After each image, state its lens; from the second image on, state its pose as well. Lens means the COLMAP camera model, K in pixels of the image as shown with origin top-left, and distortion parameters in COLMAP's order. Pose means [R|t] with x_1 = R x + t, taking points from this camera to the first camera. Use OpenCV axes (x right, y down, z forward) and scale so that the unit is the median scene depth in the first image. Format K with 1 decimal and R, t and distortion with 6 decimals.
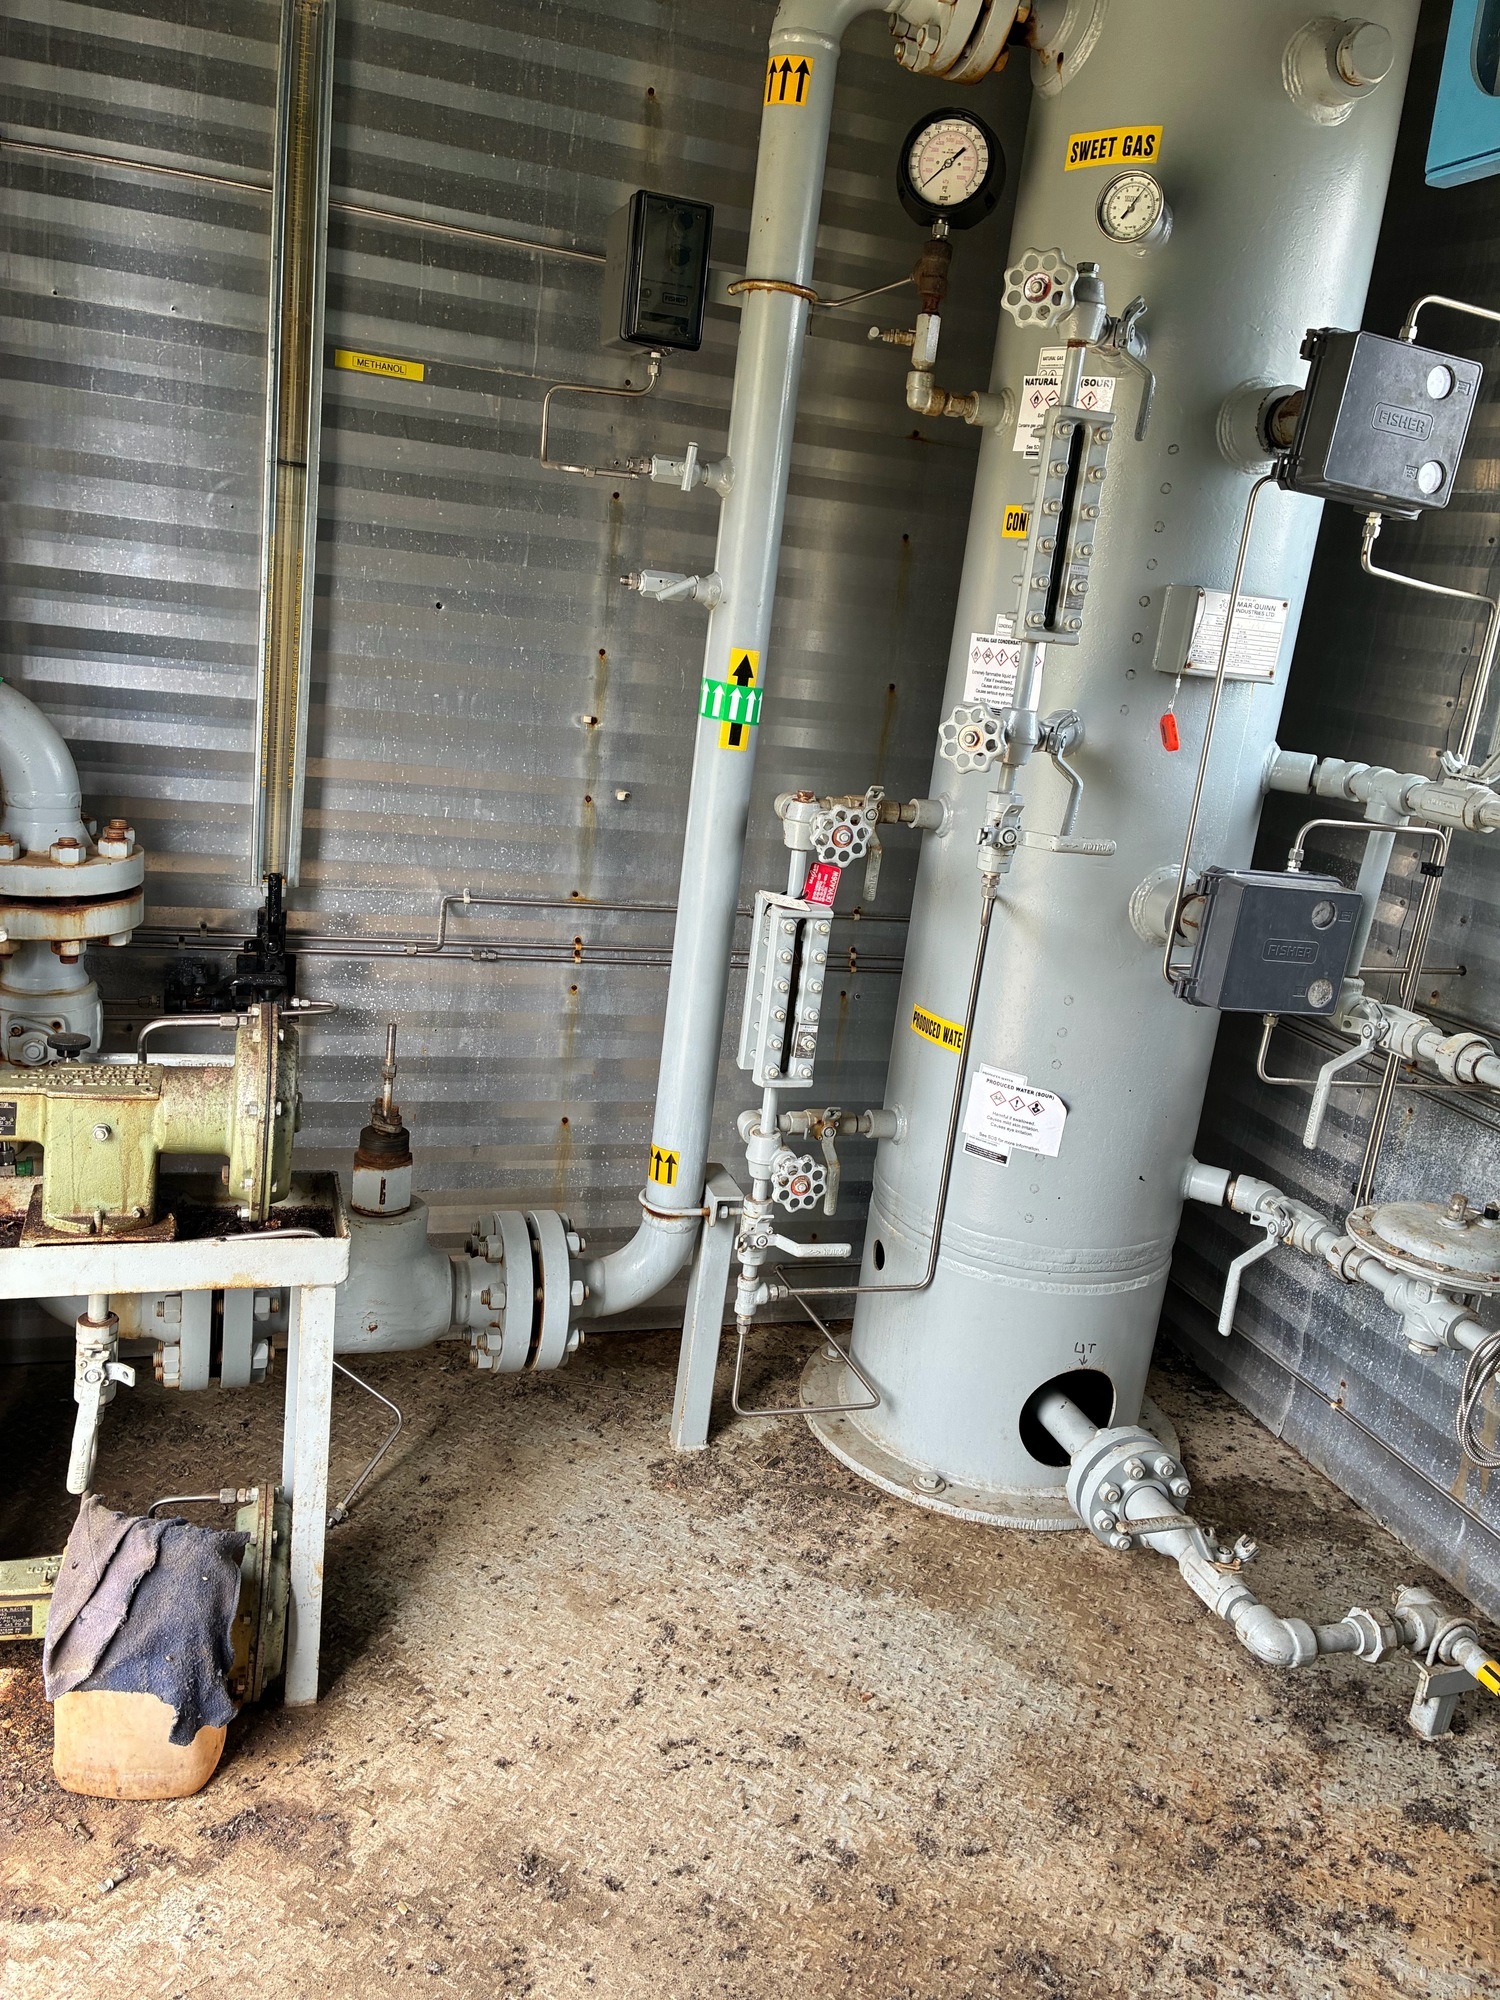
lens RADIAL K [[1514.7, 0, 737.6], [0, 1514.7, 986.4], [0, 0, 1]] dist [0.057193, -0.077726]
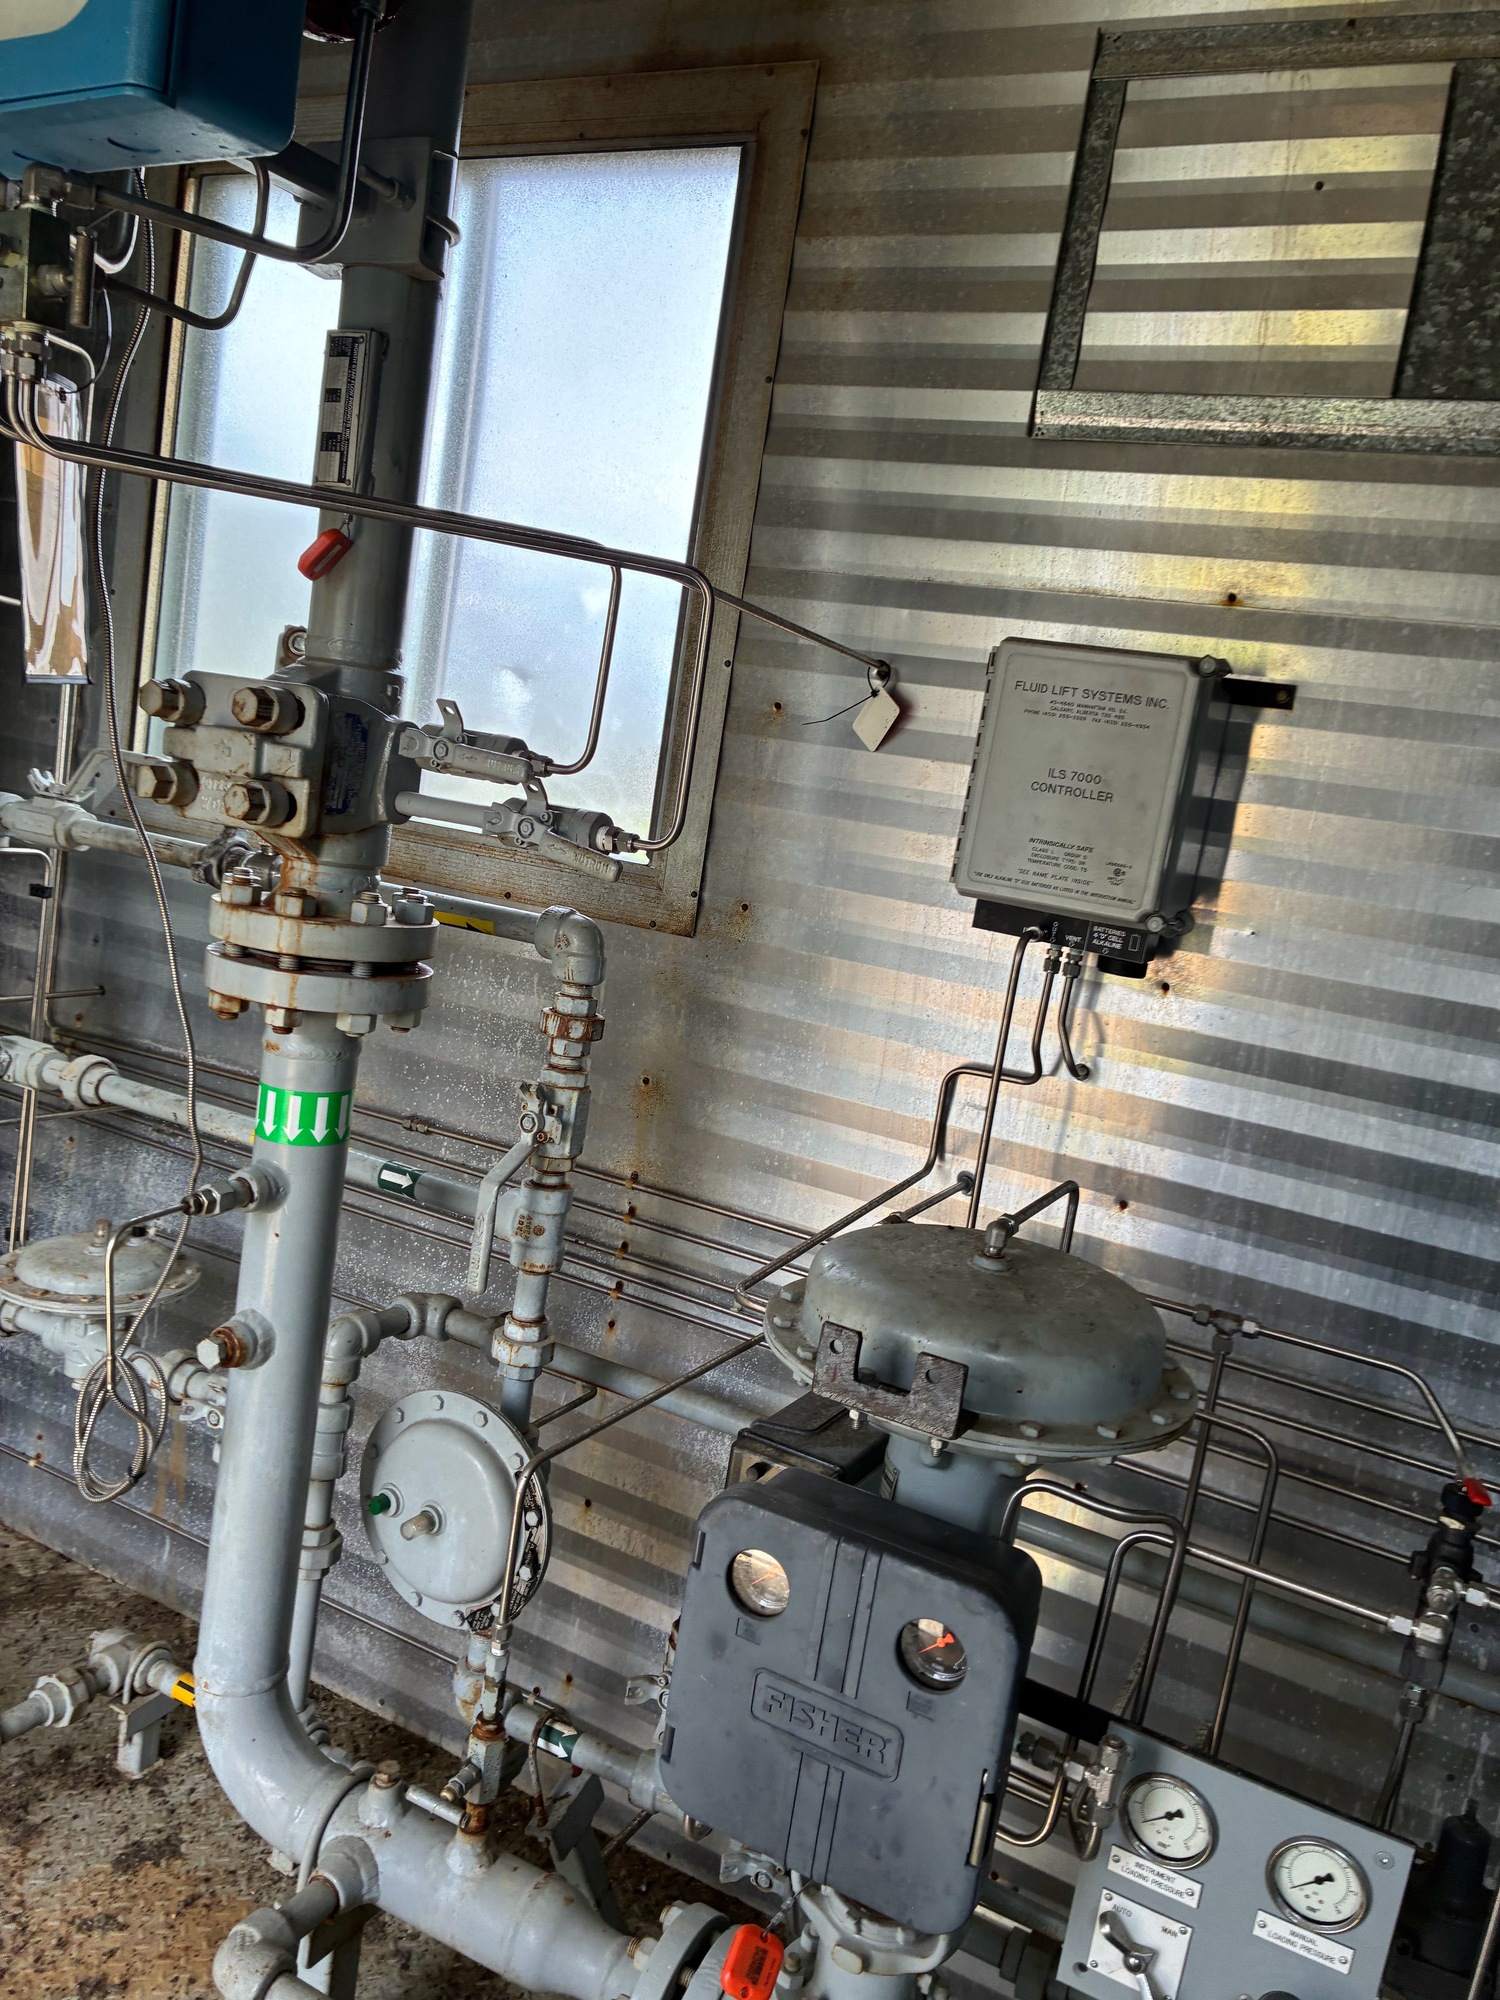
lens RADIAL K [[1514.7, 0, 760.2], [0, 1514.7, 989.0], [0, 0, 1]] dist [0.057193, -0.077726]
pose [[0.709192, -0.103032, 0.697446, 0.100085], [0.110831, 0.993256, 0.034034, 0.002629], [-0.696249, 0.053162, 0.715829, -0.003694]]
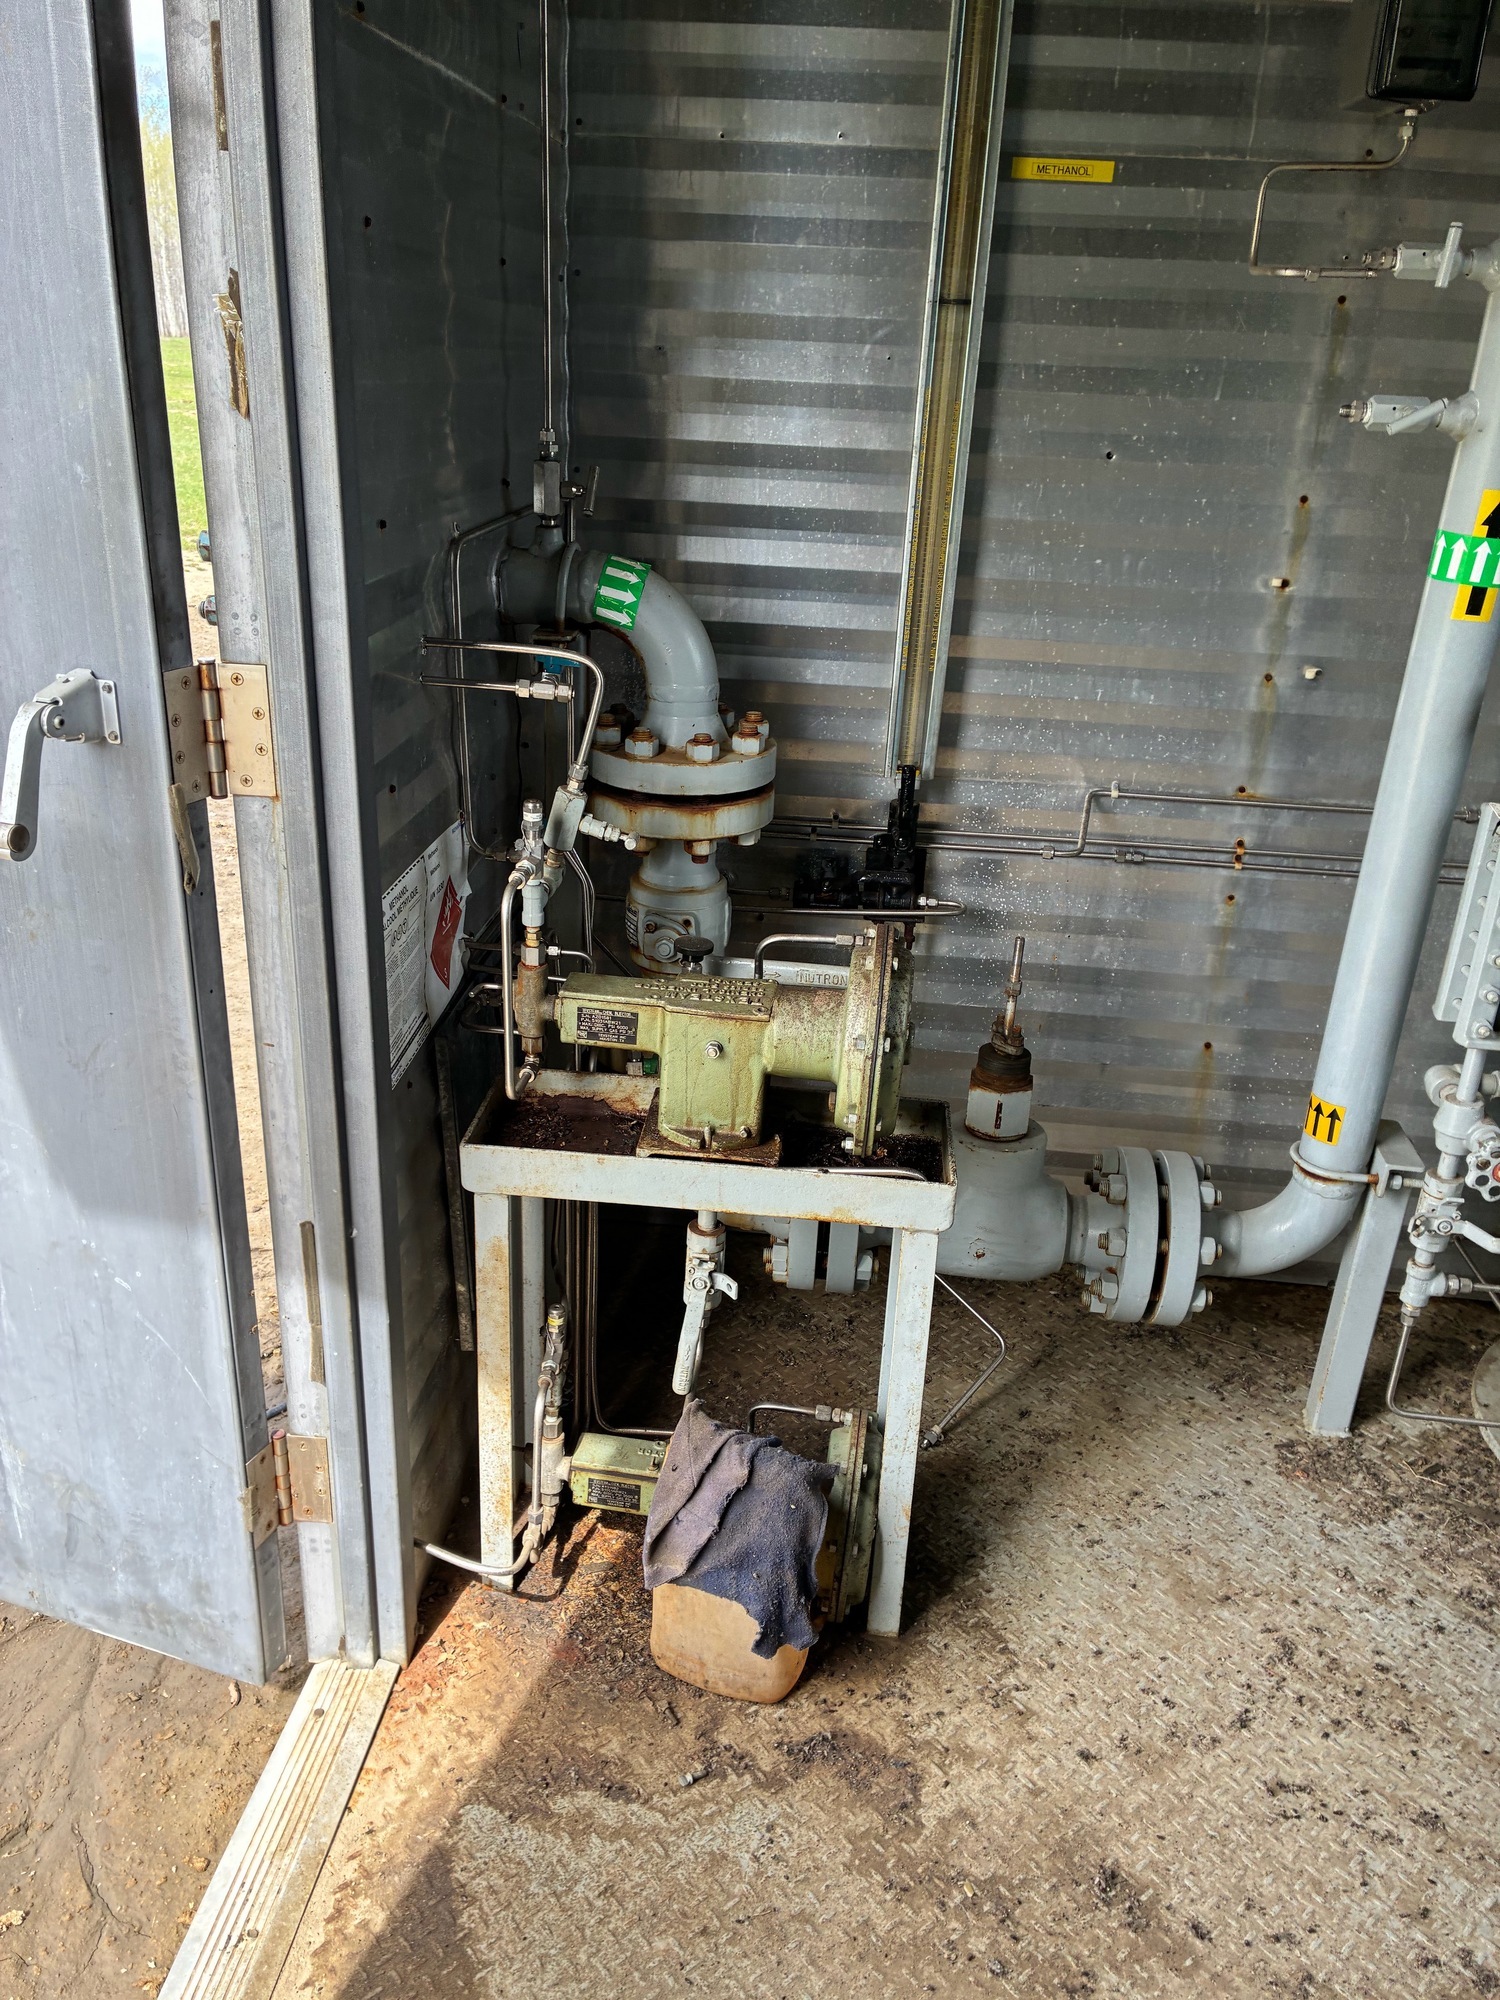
lens RADIAL K [[1514.7, 0, 728.5], [0, 1514.7, 1015.6], [0, 0, 1]] dist [0.057193, -0.077726]
pose [[0.911432, 0.090825, -0.401302, -0.017605], [-0.043106, 0.991043, 0.126397, -0.038217], [0.409187, -0.097904, 0.907183, 0.101426]]
